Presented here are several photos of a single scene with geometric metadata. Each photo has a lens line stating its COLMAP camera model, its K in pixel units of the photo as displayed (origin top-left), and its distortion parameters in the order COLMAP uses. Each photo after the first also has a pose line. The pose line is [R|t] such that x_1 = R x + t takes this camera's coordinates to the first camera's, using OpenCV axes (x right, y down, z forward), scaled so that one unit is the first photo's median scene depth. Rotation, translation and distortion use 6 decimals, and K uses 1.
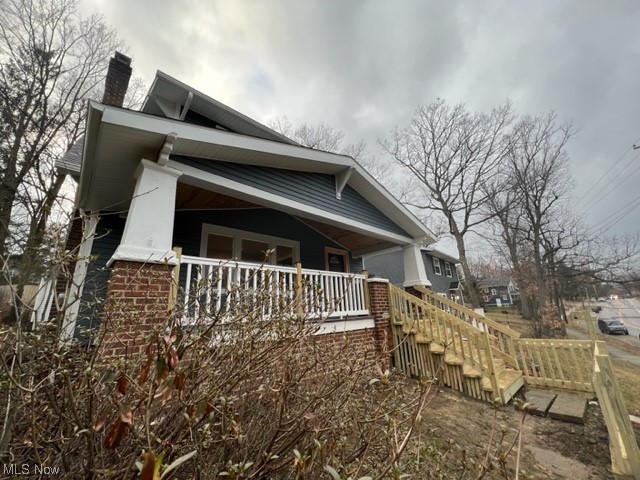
lens RADIAL K [[256.2, 0, 320.0], [0, 256.2, 240.0], [0, 0, 1]] dist [0.000563, -0.000176]
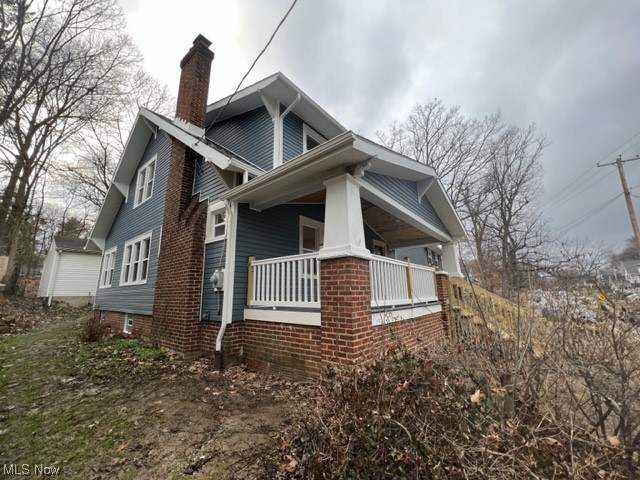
lens RADIAL K [[256.2, 0, 320.0], [0, 256.2, 240.0], [0, 0, 1]] dist [0.000563, -0.000176]
pose [[0.990974, 0.055777, 0.121897, -0.126032], [-0.063349, 0.996237, 0.059147, -0.007938], [-0.118139, -0.066336, 0.990779, -0.029205]]
